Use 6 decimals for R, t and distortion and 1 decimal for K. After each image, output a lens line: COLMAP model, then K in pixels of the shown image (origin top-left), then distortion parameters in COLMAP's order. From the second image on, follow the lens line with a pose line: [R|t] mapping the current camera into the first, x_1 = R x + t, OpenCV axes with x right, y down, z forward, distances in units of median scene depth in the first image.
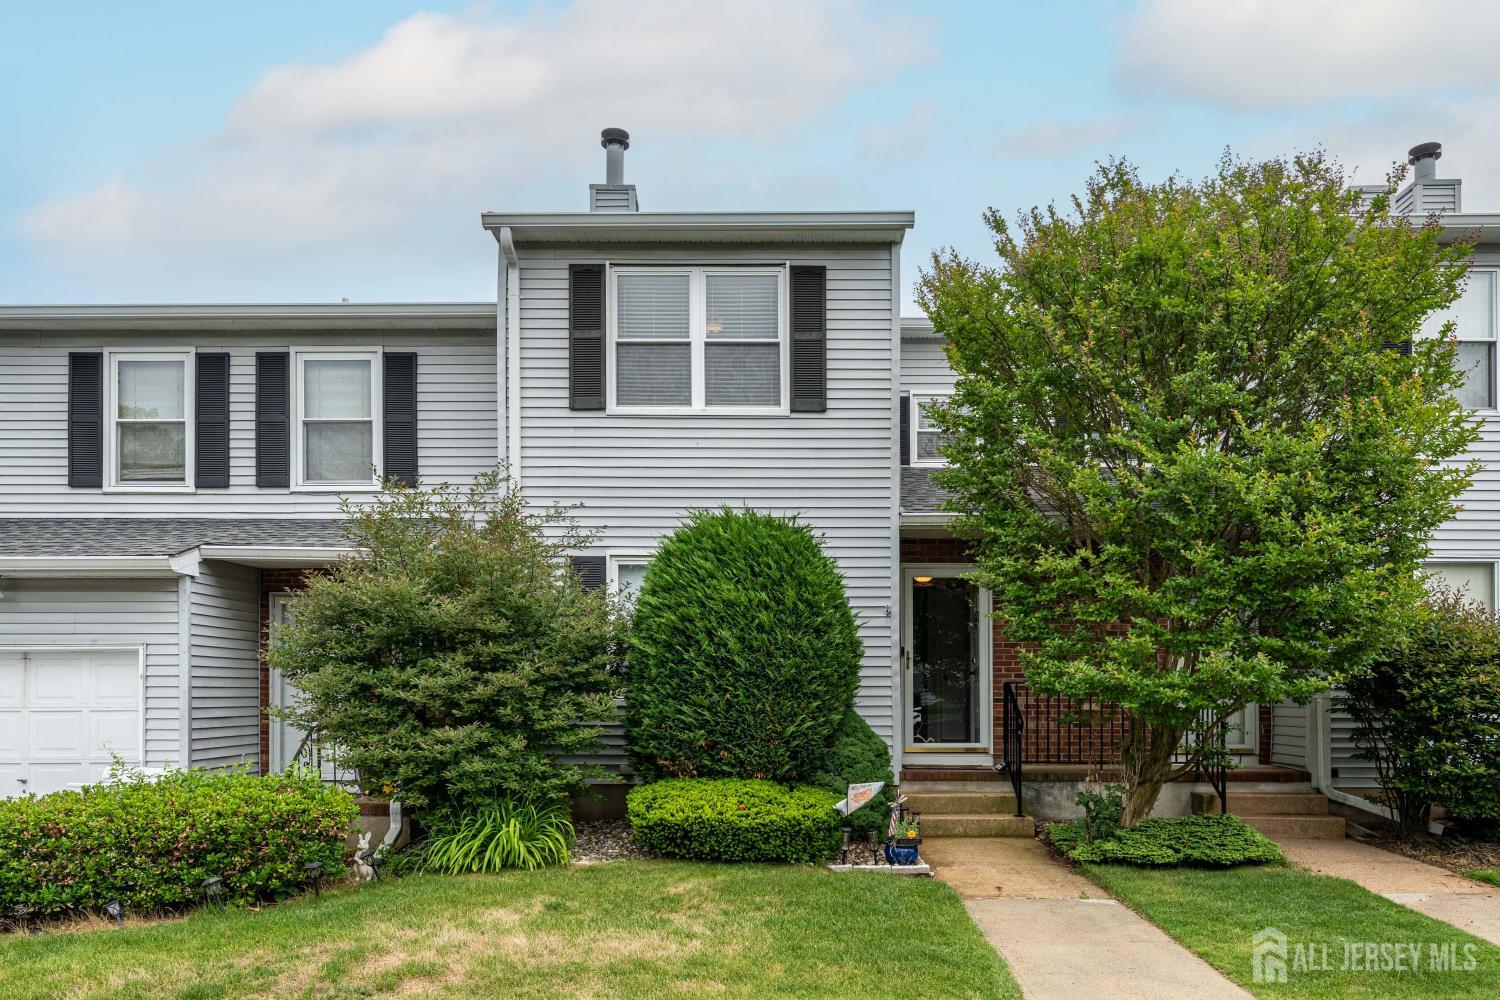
lens RADIAL K [[1076.7, 0, 770.1], [0, 1076.7, 672.0], [0, 0, 1]] dist [0.009989, 0.000536]
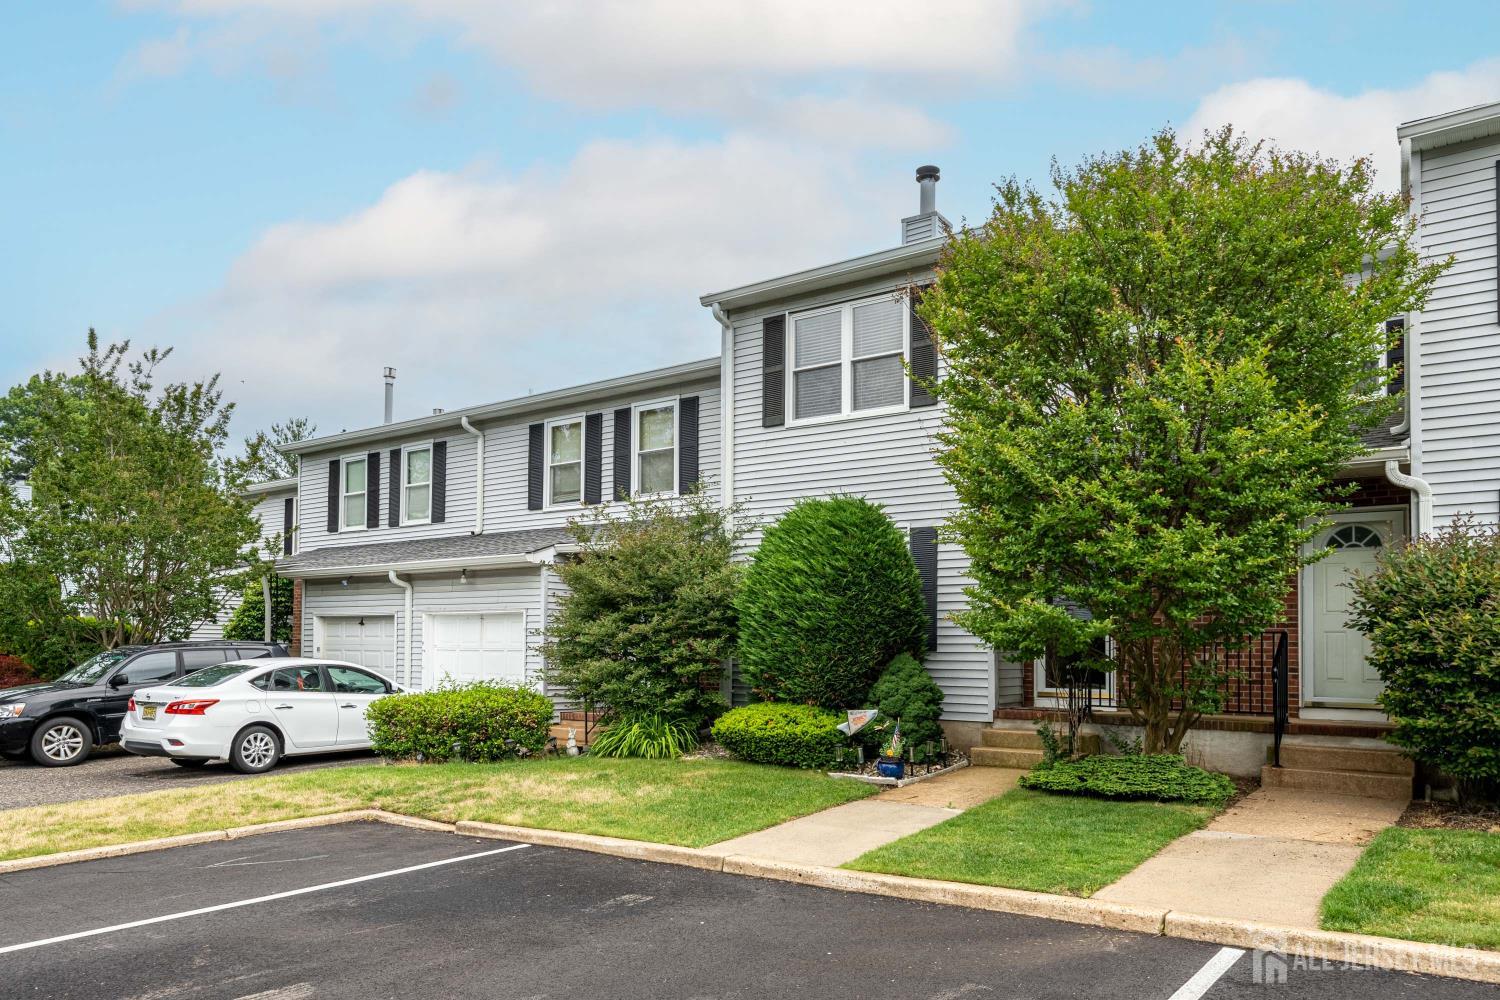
lens RADIAL K [[1076.7, 0, 775.0], [0, 1076.7, 619.5], [0, 0, 1]] dist [0.009989, 0.000536]
pose [[0.810326, -0.009012, -0.585909, 0.603172], [-0.000148, 0.999879, -0.015585, 0.013832], [0.585979, 0.012716, 0.810227, -0.063679]]
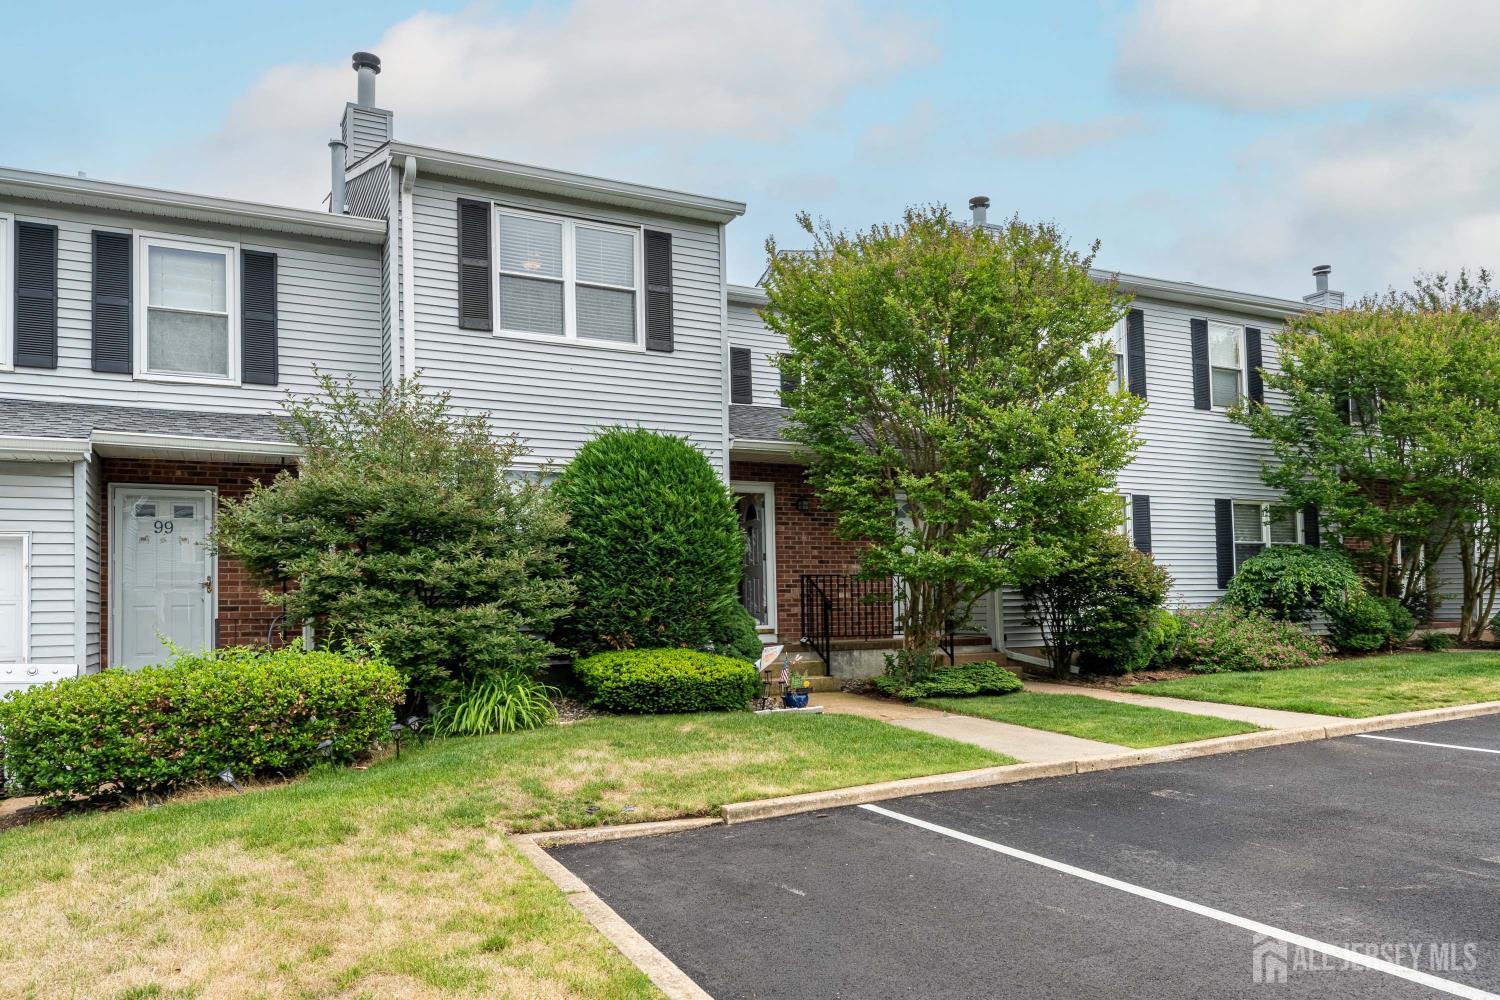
lens RADIAL K [[1076.7, 0, 754.5], [0, 1076.7, 560.9], [0, 0, 1]] dist [0.009989, 0.000536]
pose [[0.883615, 0.005122, 0.468187, -0.435871], [0.011448, 0.999405, -0.032539, 0.034349], [-0.468075, 0.034112, 0.883030, -0.108471]]
